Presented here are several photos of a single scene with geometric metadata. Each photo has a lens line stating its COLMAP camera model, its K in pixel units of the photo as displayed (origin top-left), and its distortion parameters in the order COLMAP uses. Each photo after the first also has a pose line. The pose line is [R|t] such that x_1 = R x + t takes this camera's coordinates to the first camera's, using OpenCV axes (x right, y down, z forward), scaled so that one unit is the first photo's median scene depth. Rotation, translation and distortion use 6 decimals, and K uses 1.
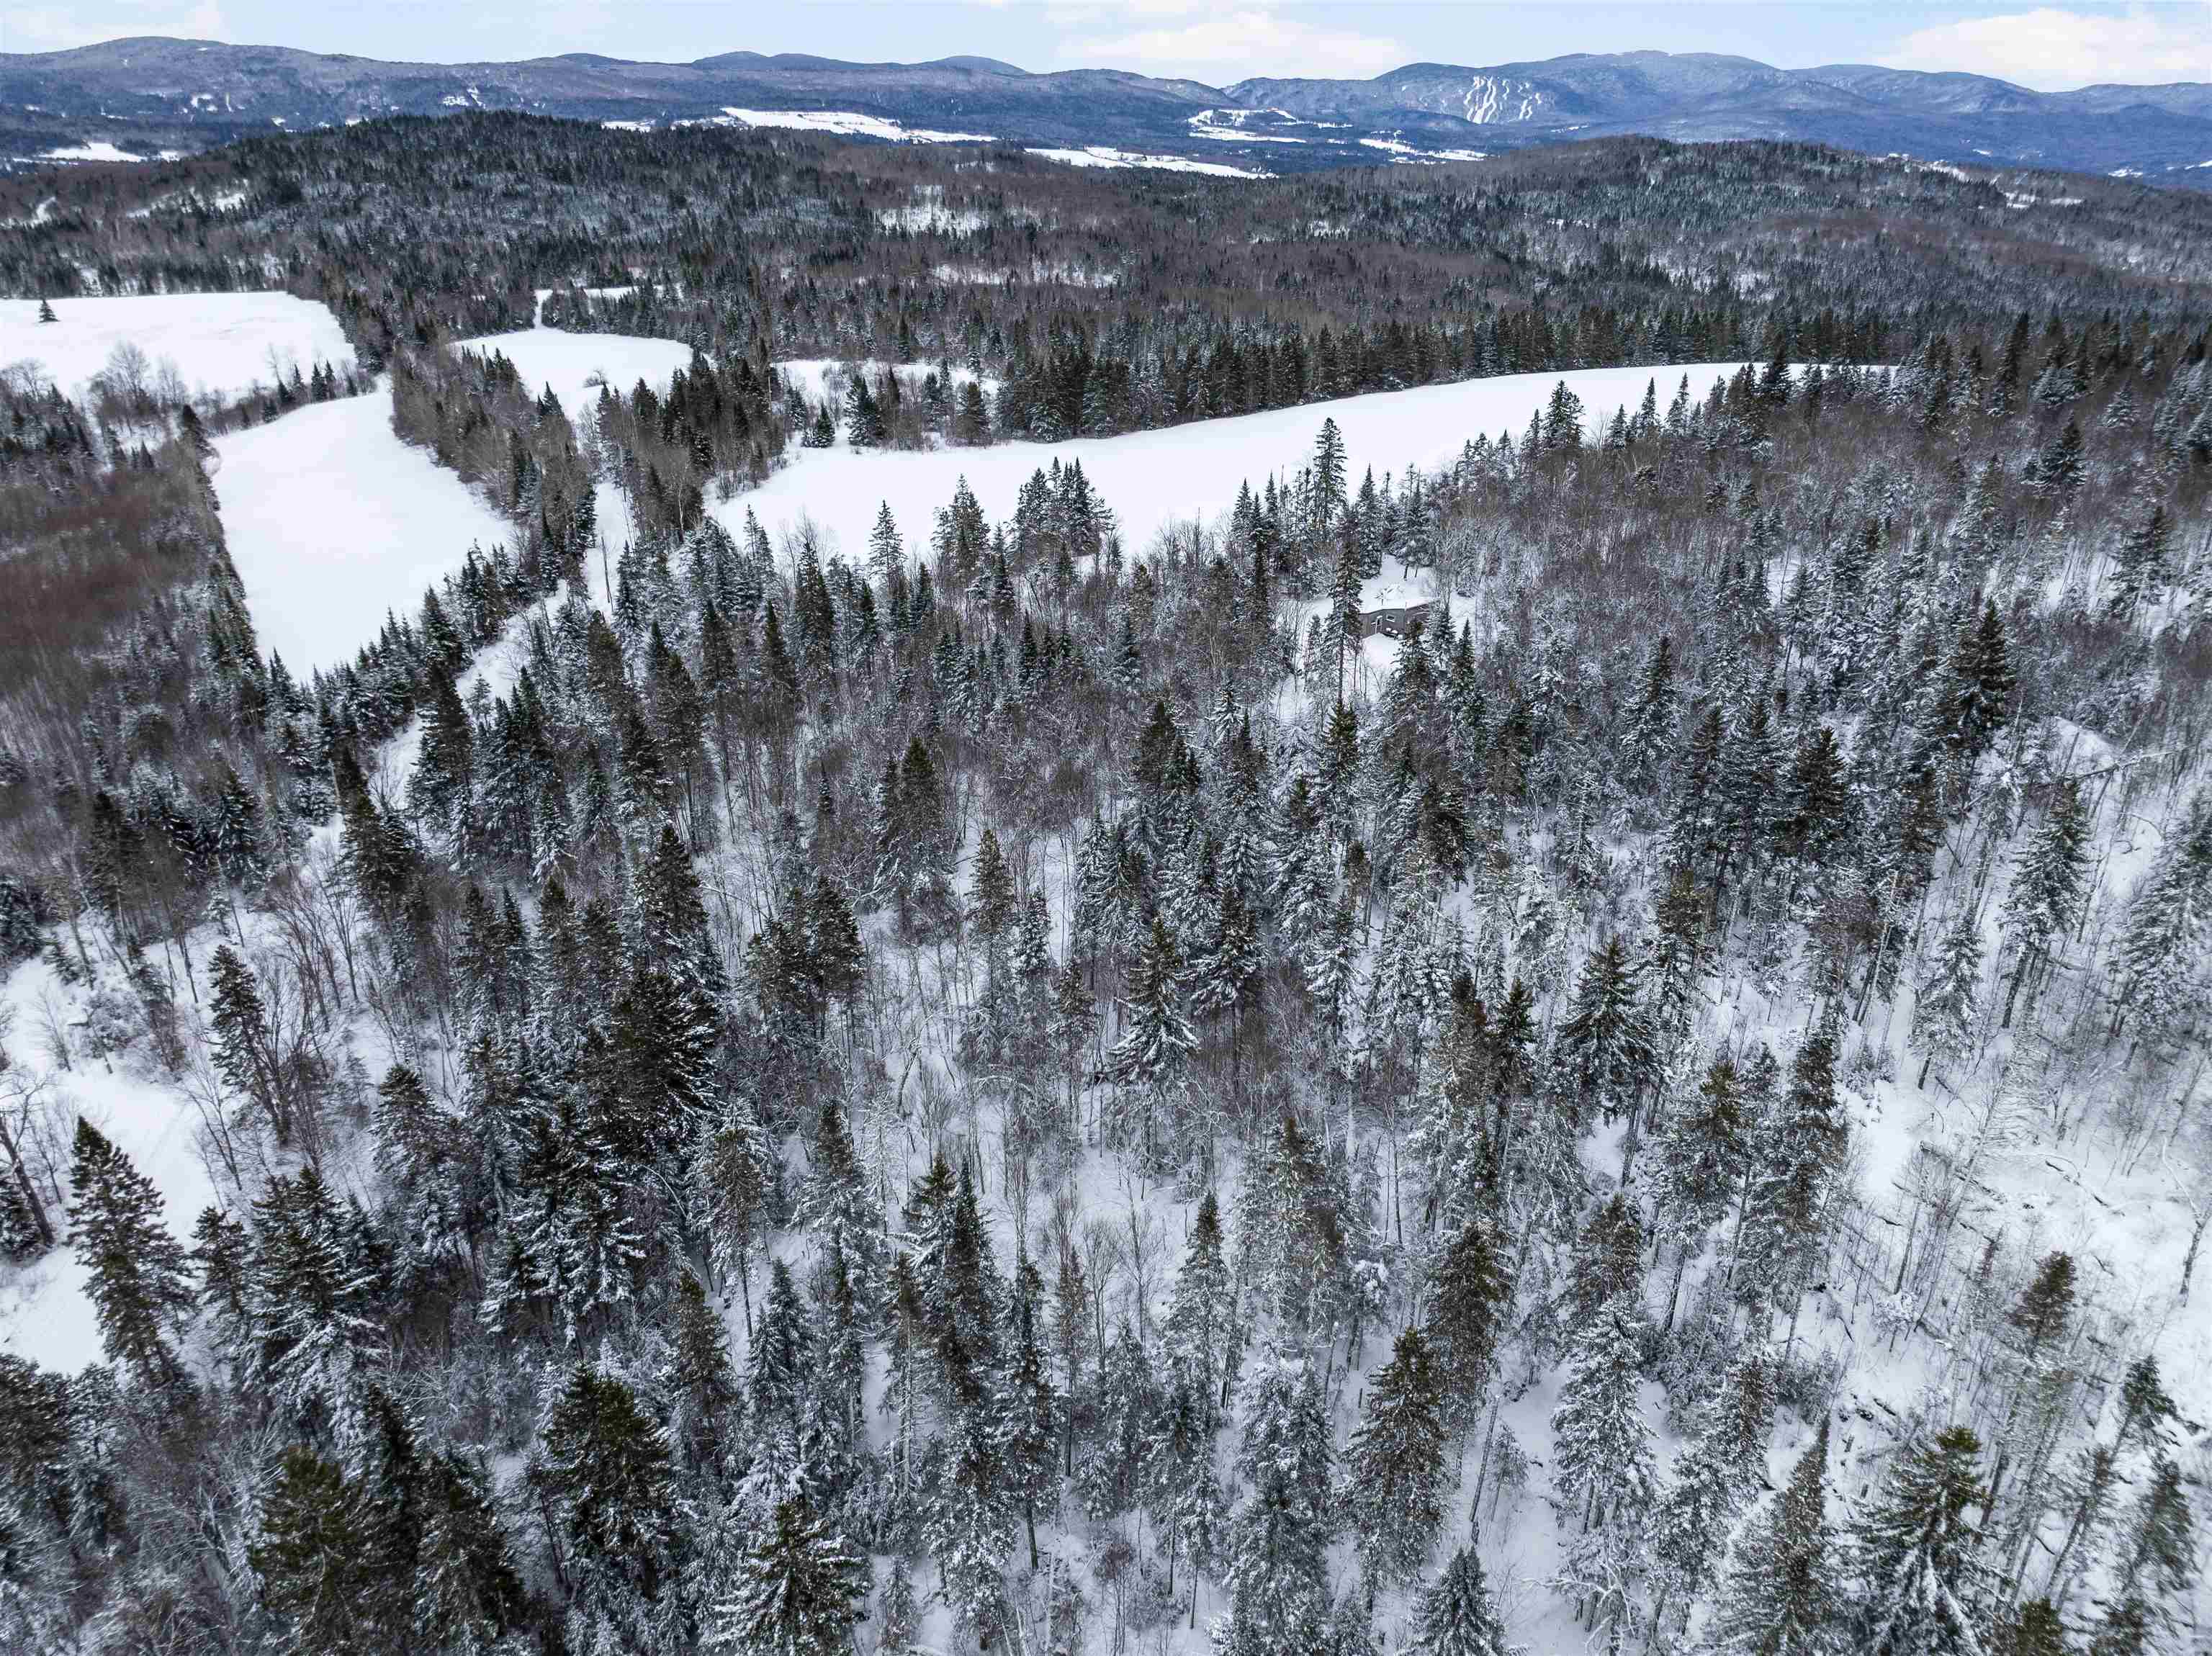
lens RADIAL K [[1550.8, 0, 1112.7], [0, 1550.8, 829.2], [0, 0, 1]] dist [-0.048721, 0.024390]
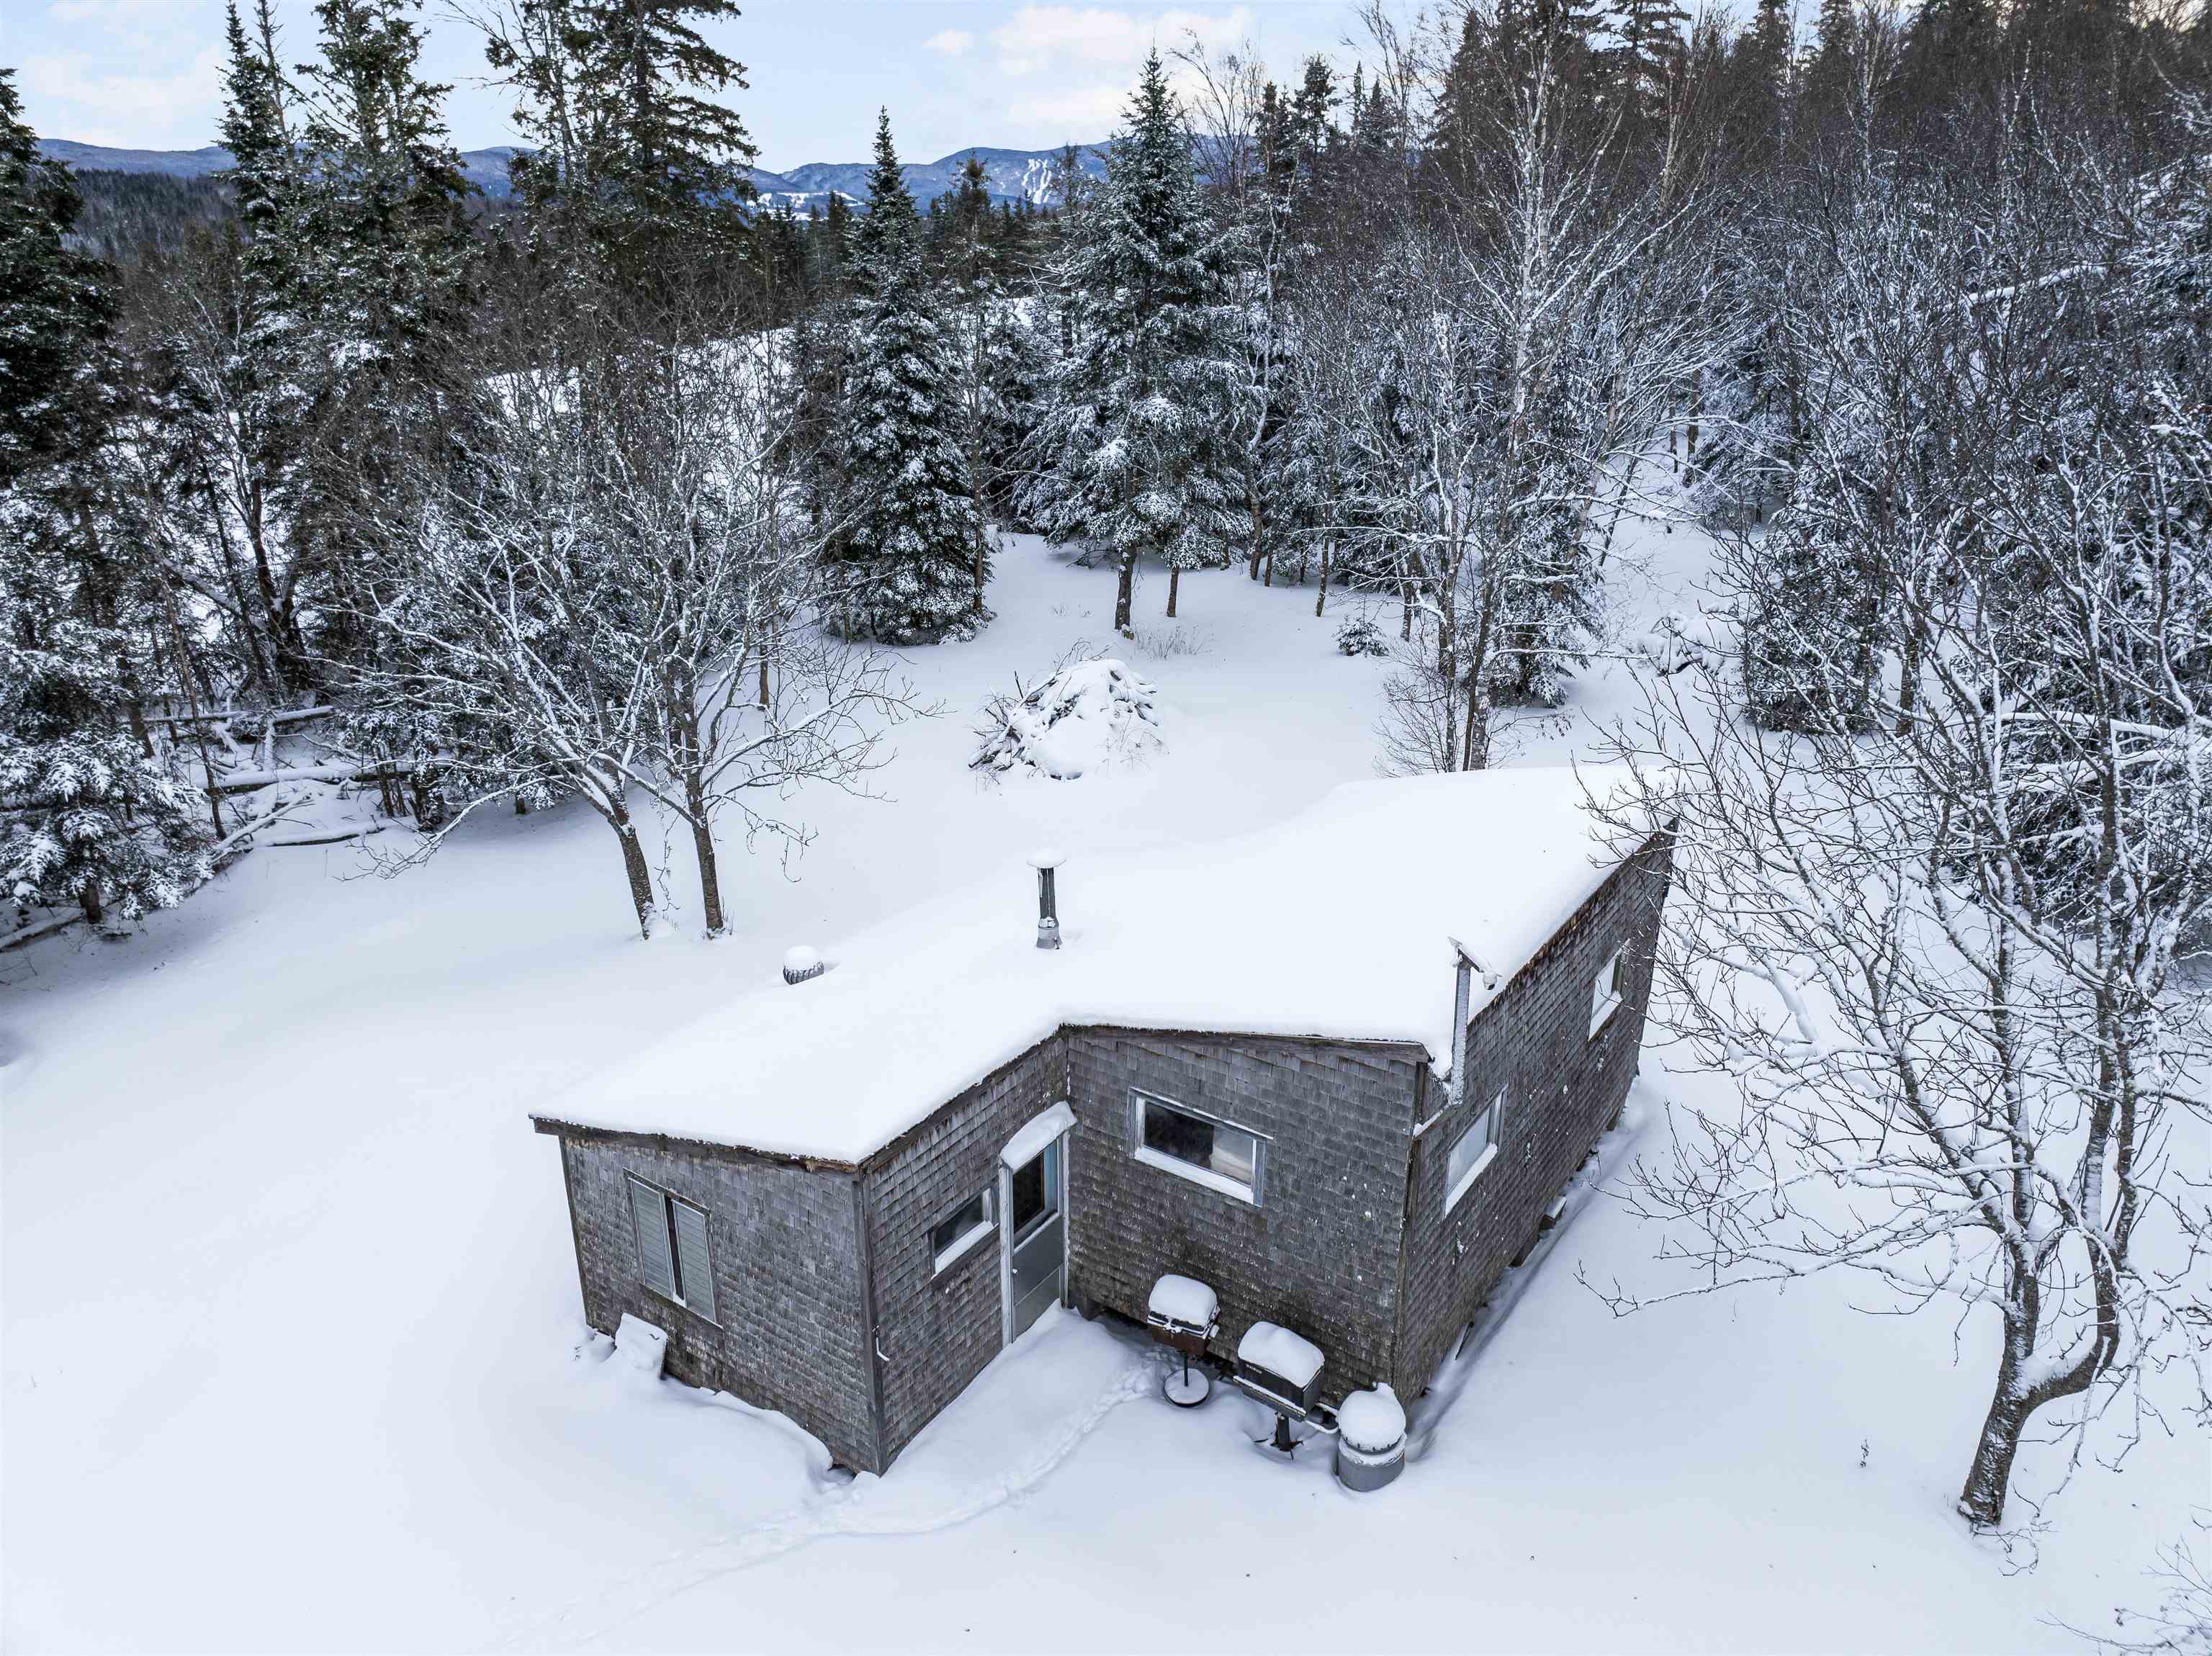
lens RADIAL K [[1549.3, 0, 1113.4], [0, 1549.3, 830.9], [0, 0, 1]] dist [-0.046899, 0.018370]
pose [[0.966506, -0.102978, 0.235078, 0.039805], [0.114485, 0.992780, -0.035799, -0.036798], [-0.229694, 0.061512, 0.971317, 0.230016]]
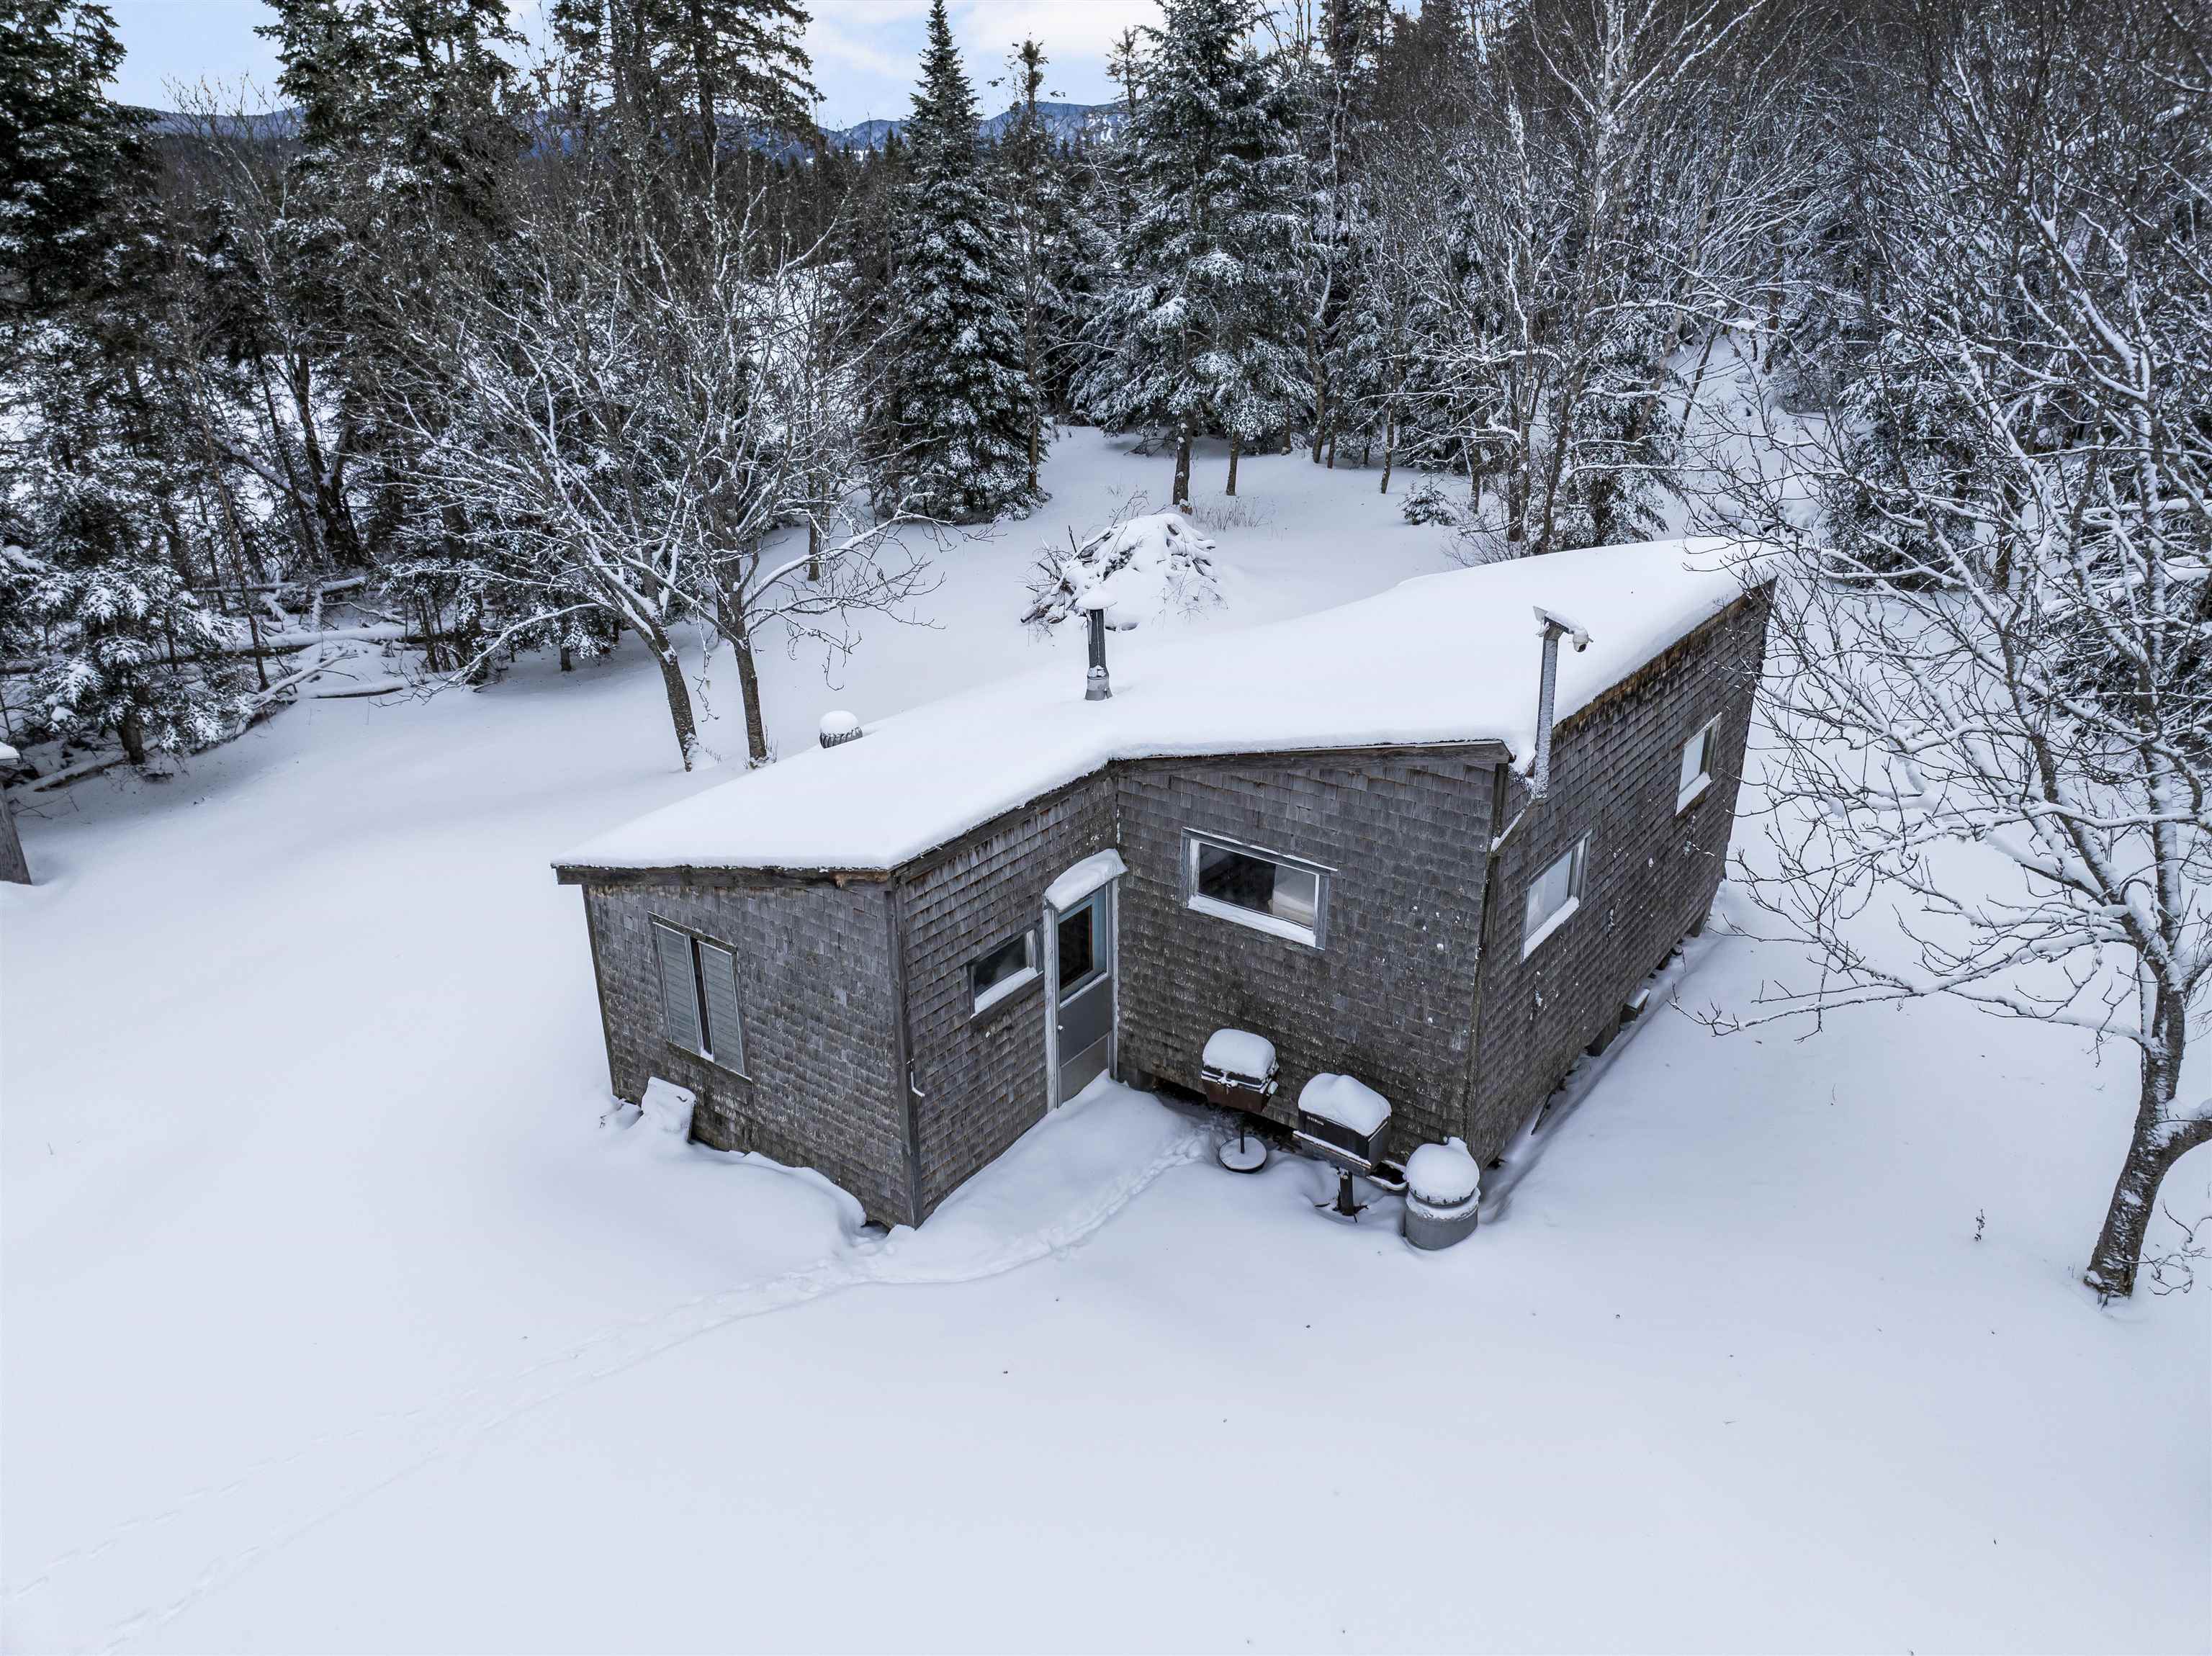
lens RADIAL K [[1550.8, 0, 1112.7], [0, 1550.8, 829.2], [0, 0, 1]] dist [-0.048721, 0.024390]
pose [[0.975116, -0.104319, 0.195620, 0.039860], [0.109495, 0.993862, -0.015807, -0.034297], [-0.192770, 0.036833, 0.980552, 0.231235]]
